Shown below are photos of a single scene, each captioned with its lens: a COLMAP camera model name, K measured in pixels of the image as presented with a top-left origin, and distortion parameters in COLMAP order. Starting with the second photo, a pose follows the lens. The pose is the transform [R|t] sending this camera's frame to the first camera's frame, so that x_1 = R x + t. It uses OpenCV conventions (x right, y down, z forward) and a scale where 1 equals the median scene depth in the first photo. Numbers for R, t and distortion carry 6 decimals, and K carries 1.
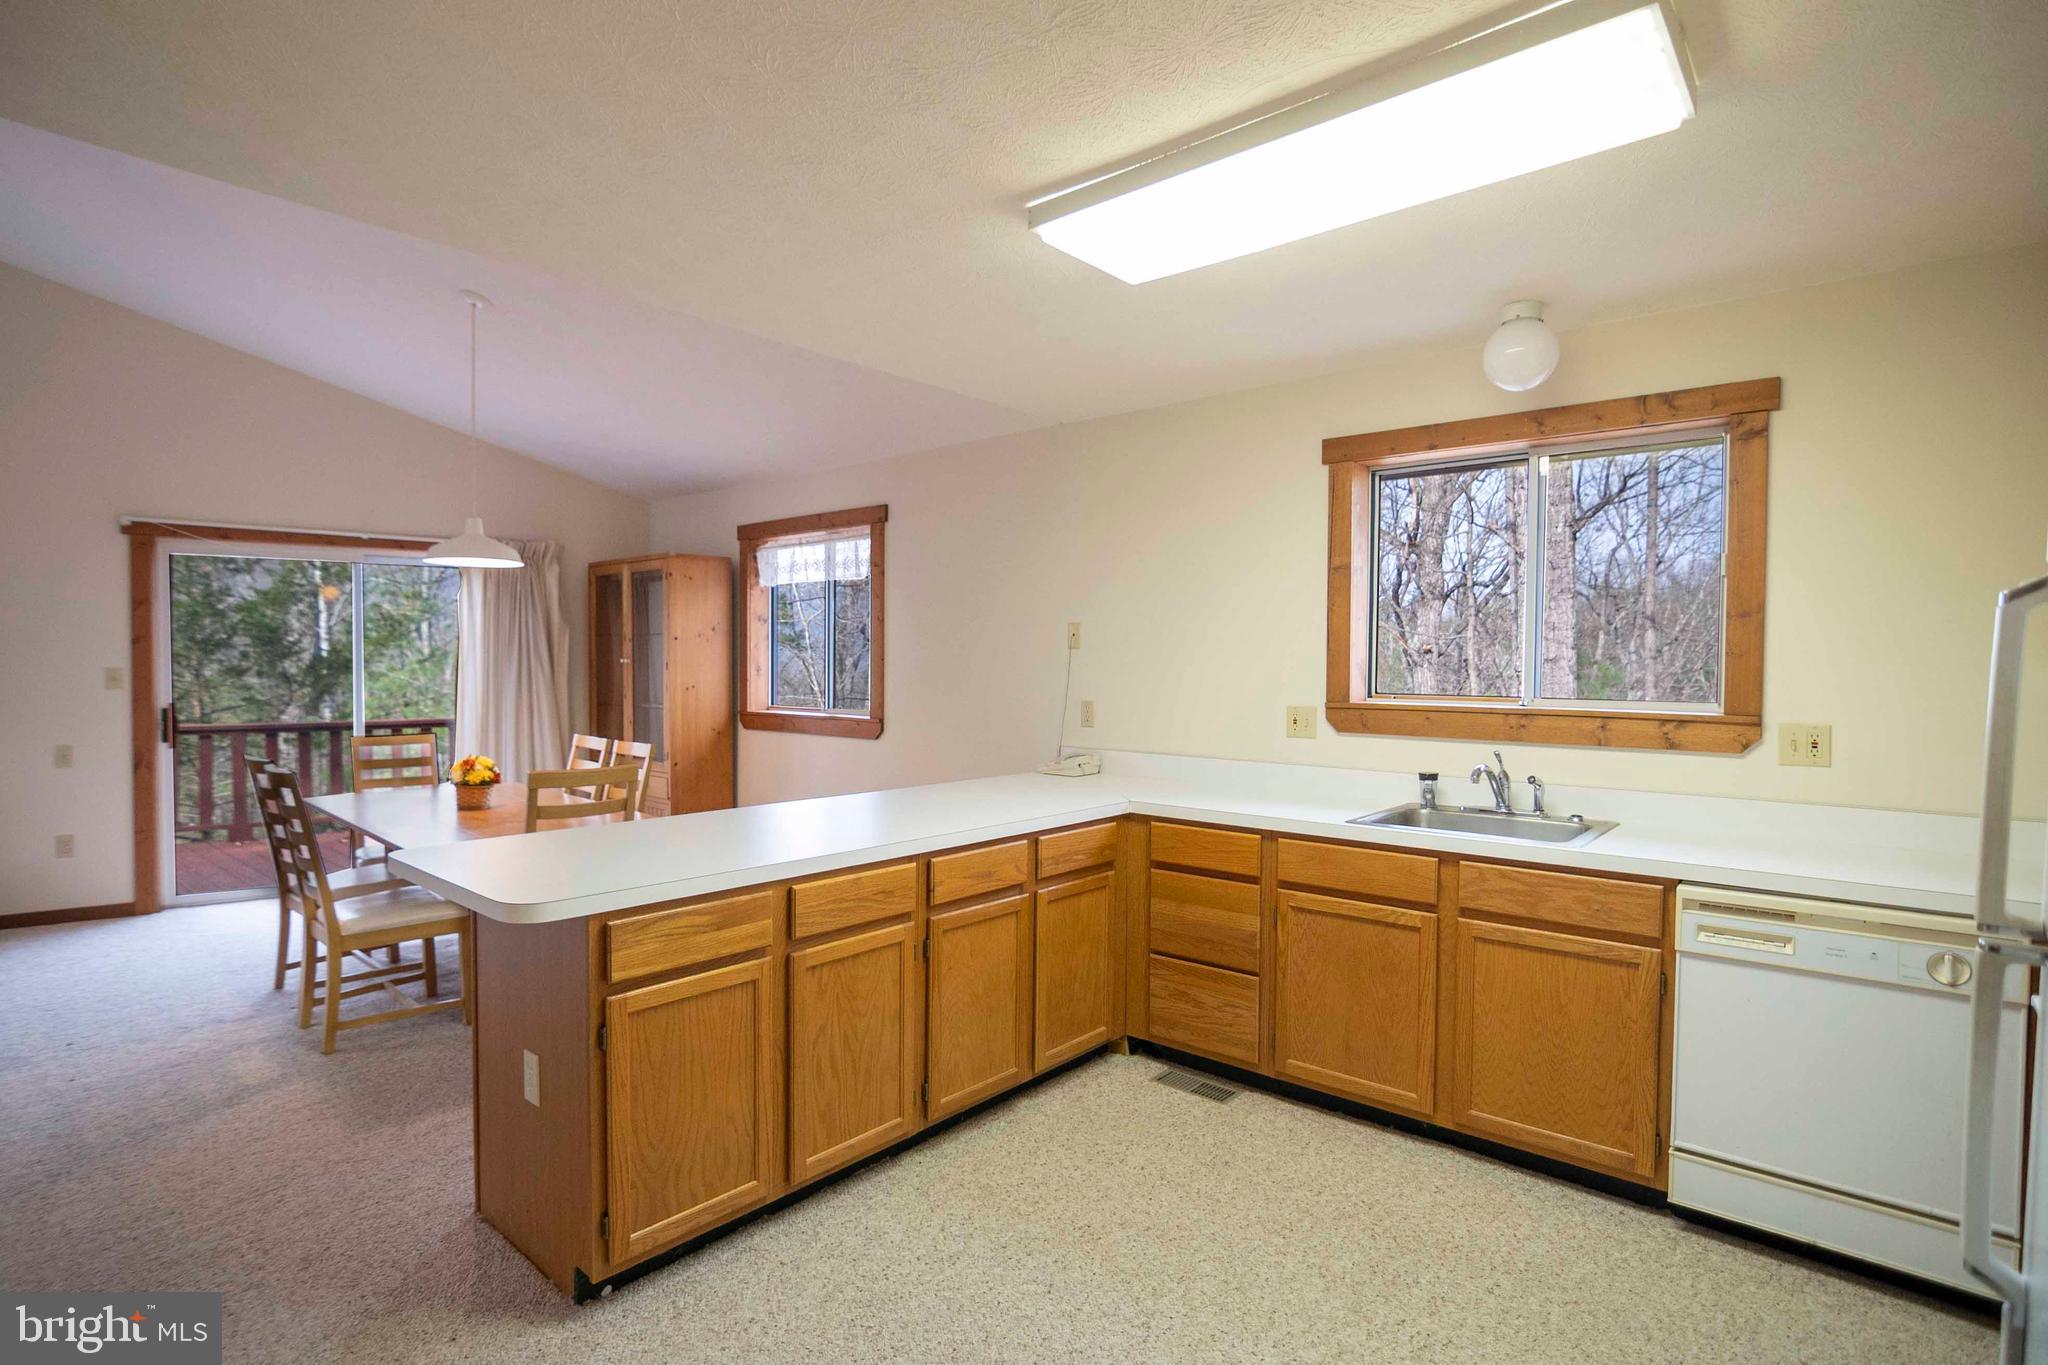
lens RADIAL K [[1012.4, 0, 1009.0], [0, 1012.4, 692.1], [0, 0, 1]] dist [-0.030331, 0.010429]
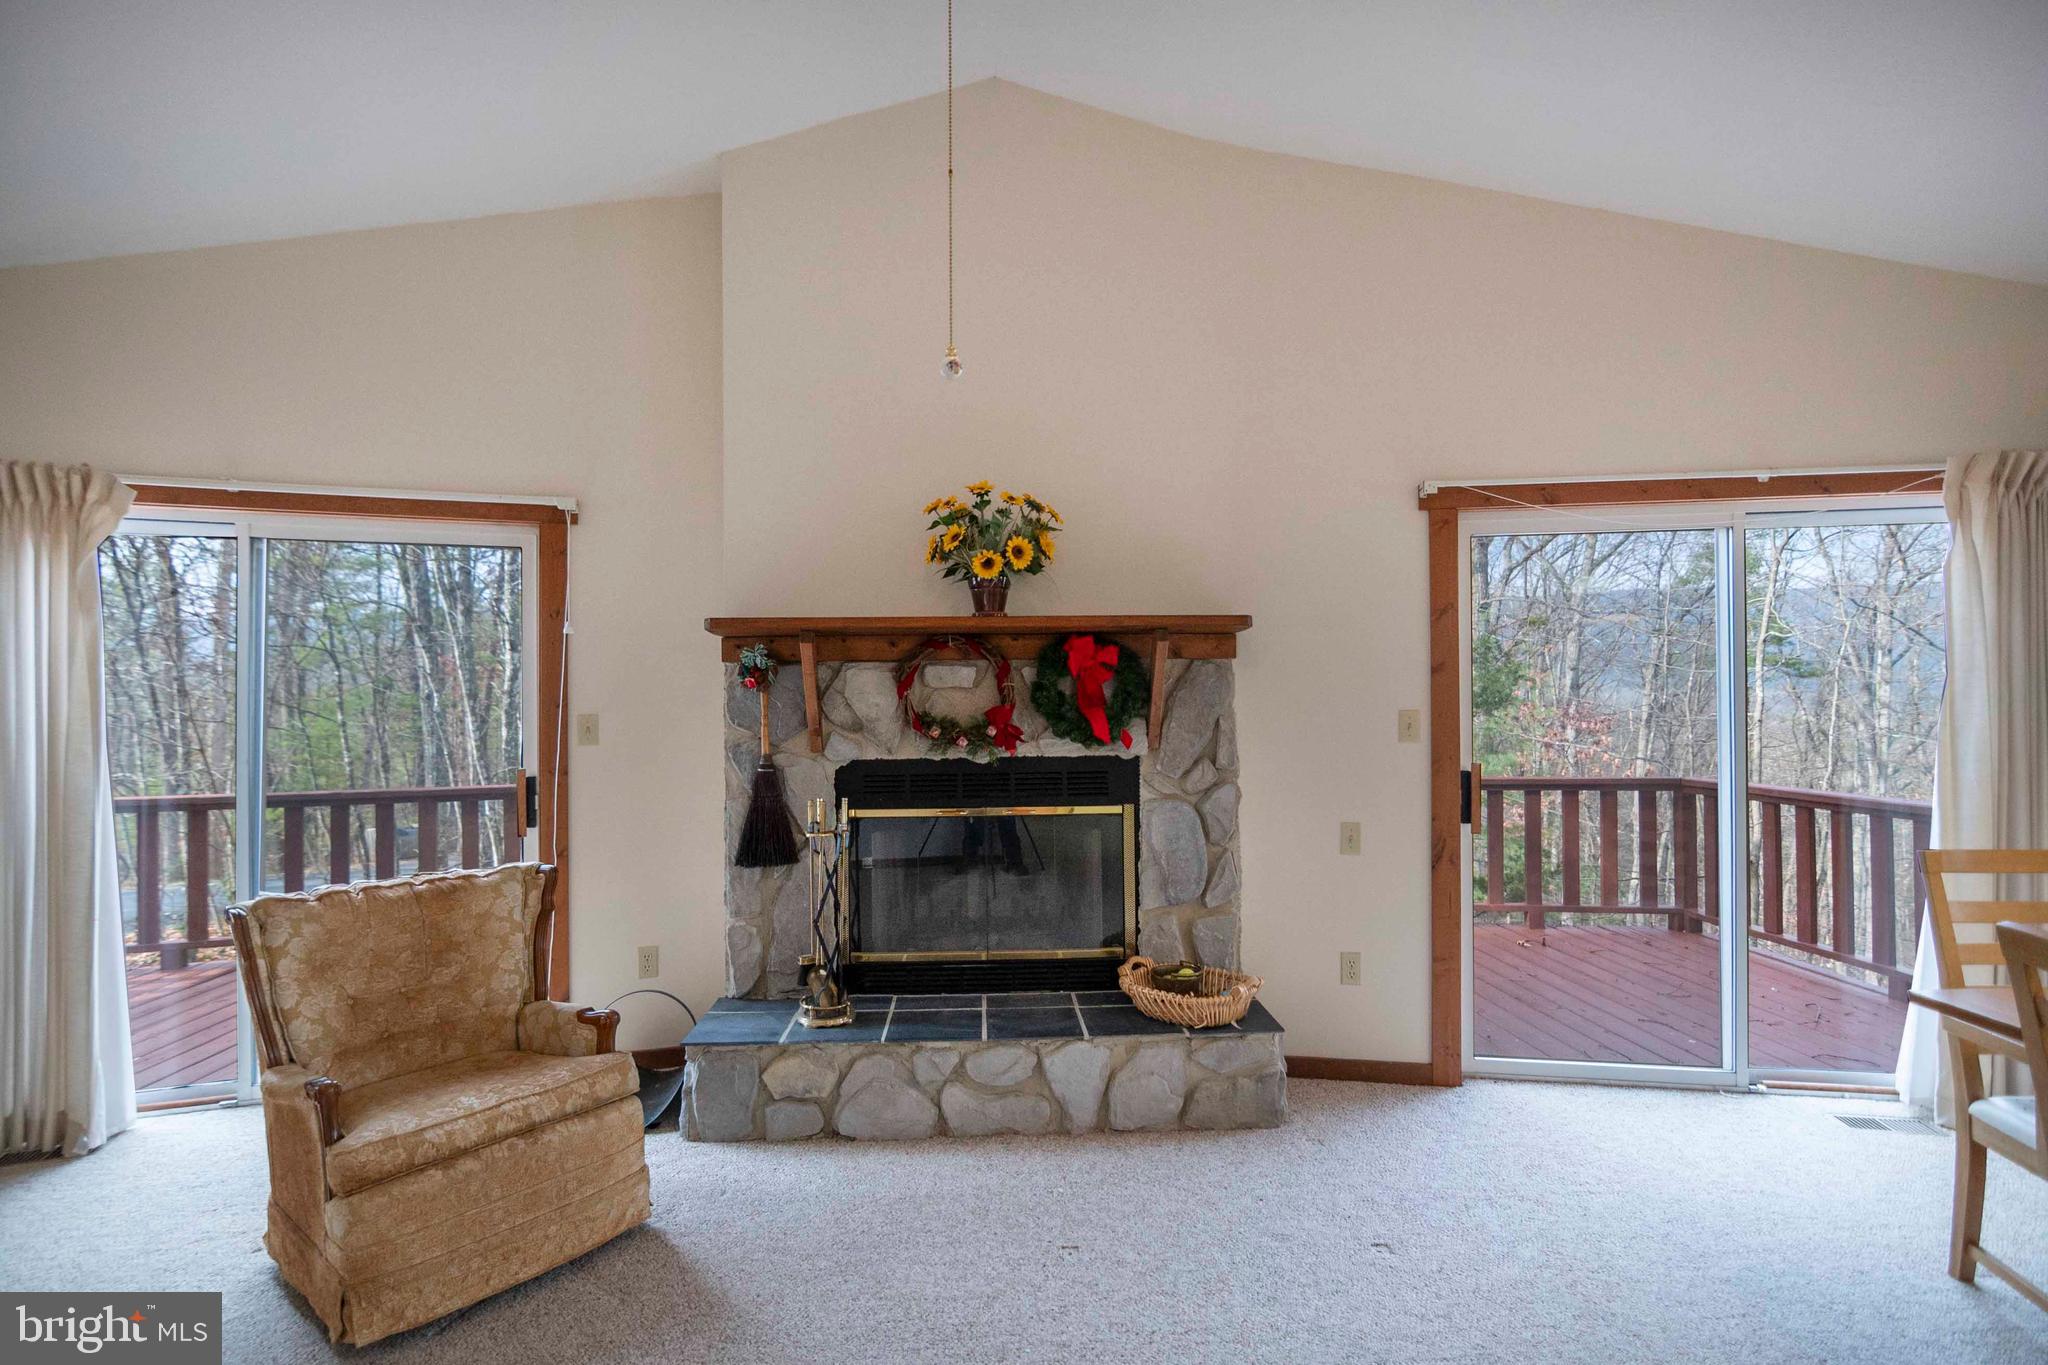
lens RADIAL K [[1014.7, 0, 1002.5], [0, 1014.7, 689.9], [0, 0, 1]] dist [-0.029058, 0.010125]
pose [[0.685773, -0.018299, -0.727586, -0.886451], [-0.008398, 0.999418, -0.033051, -0.018901], [0.727767, 0.028776, 0.685220, 0.496487]]
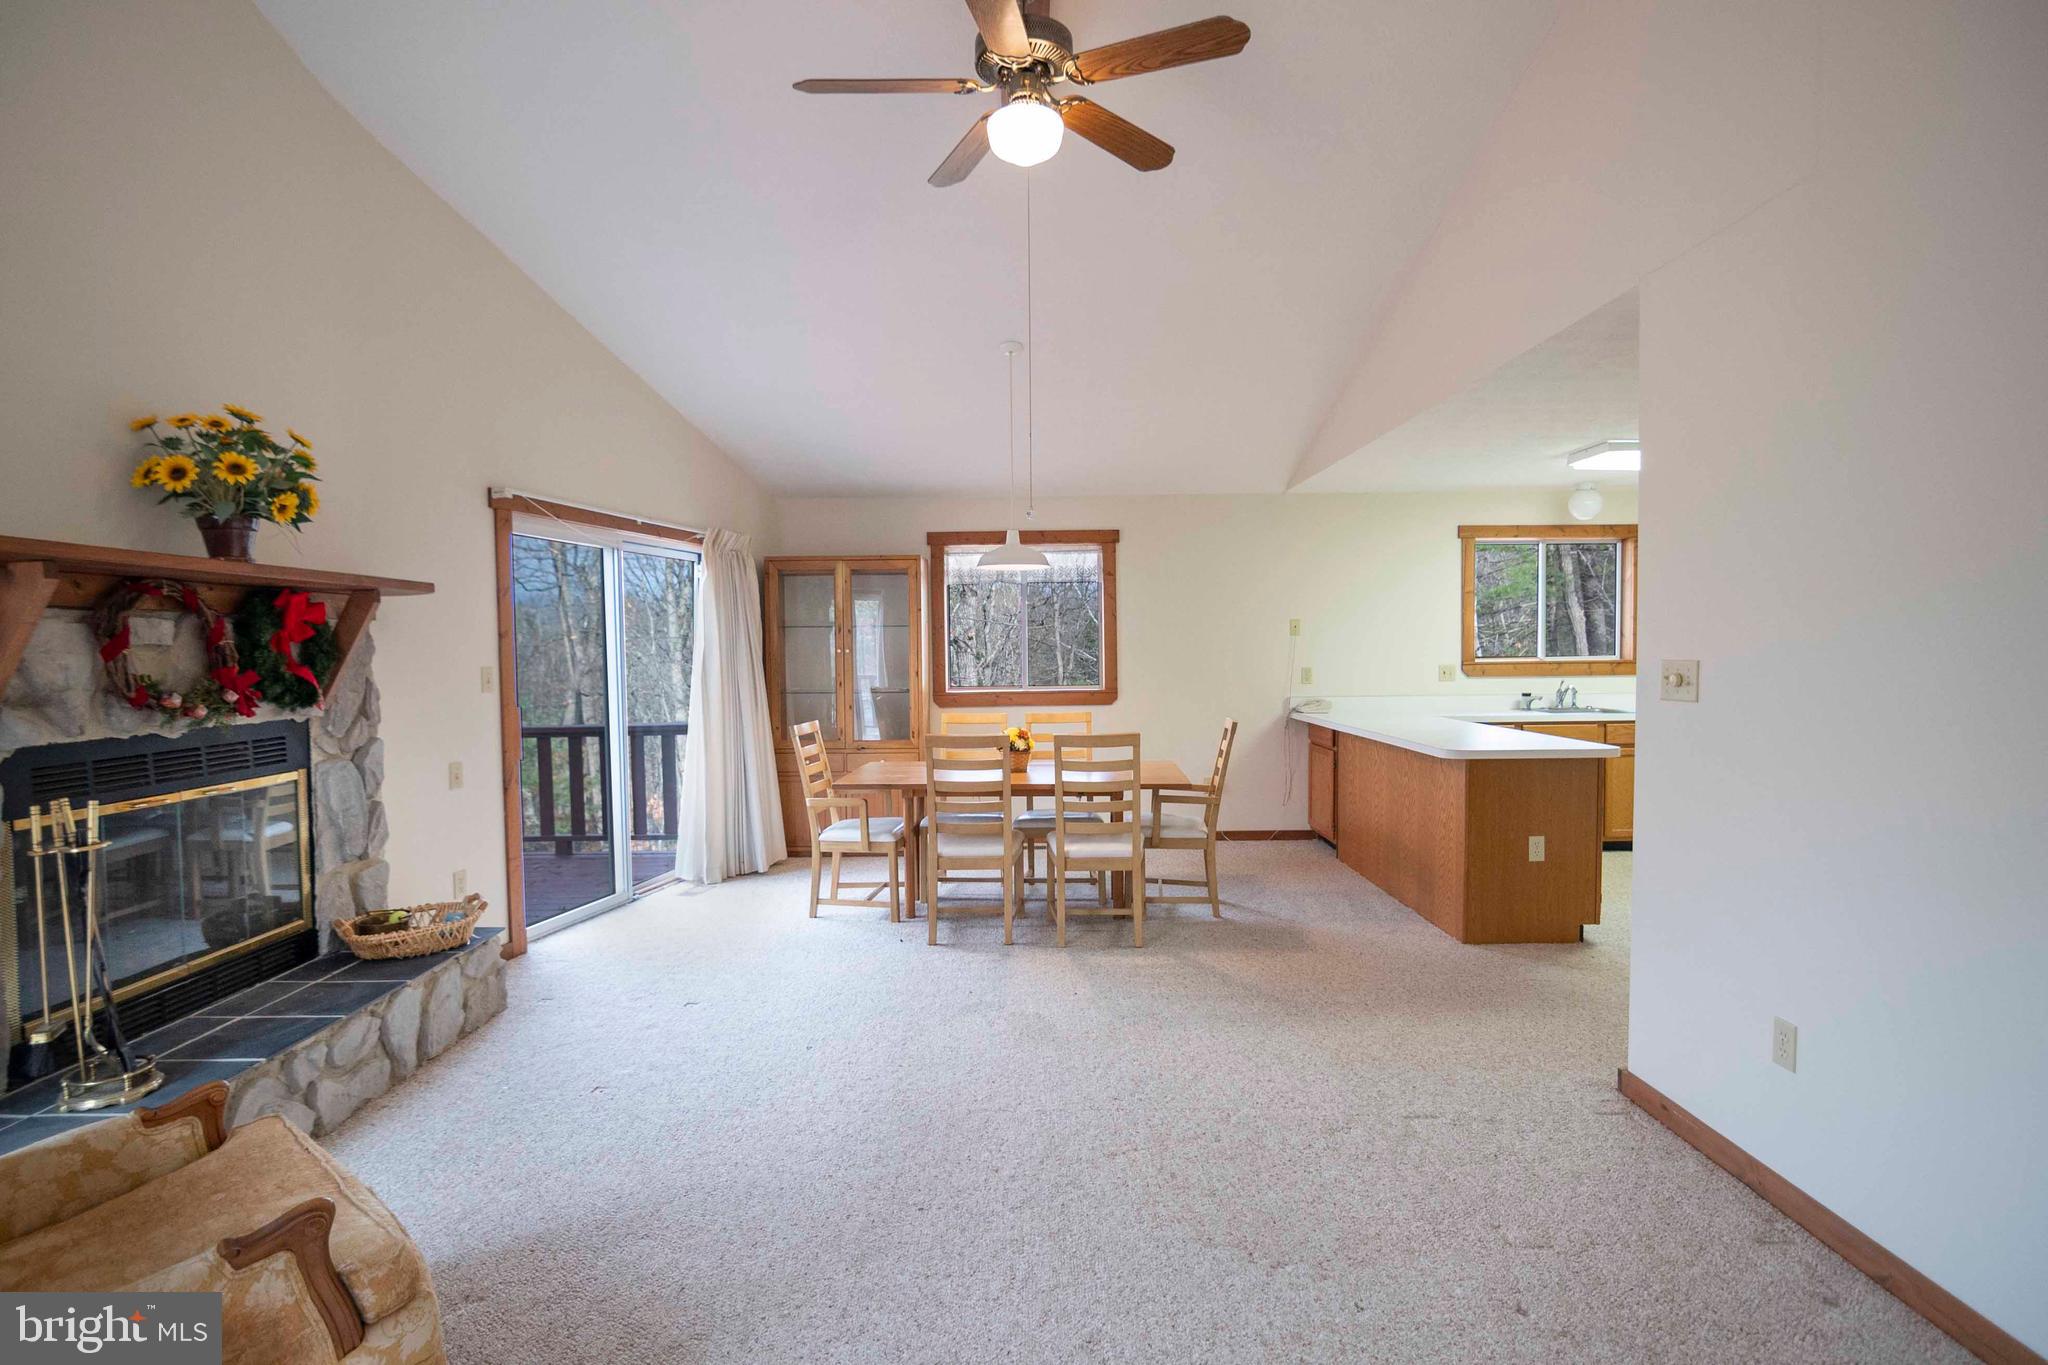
lens RADIAL K [[1014.7, 0, 1002.5], [0, 1014.7, 689.9], [0, 0, 1]] dist [-0.029058, 0.010125]
pose [[0.761022, -0.042163, 0.647354, -1.681038], [0.036788, 0.999085, 0.021825, -0.011004], [-0.647682, 0.007206, 0.761877, 0.102945]]
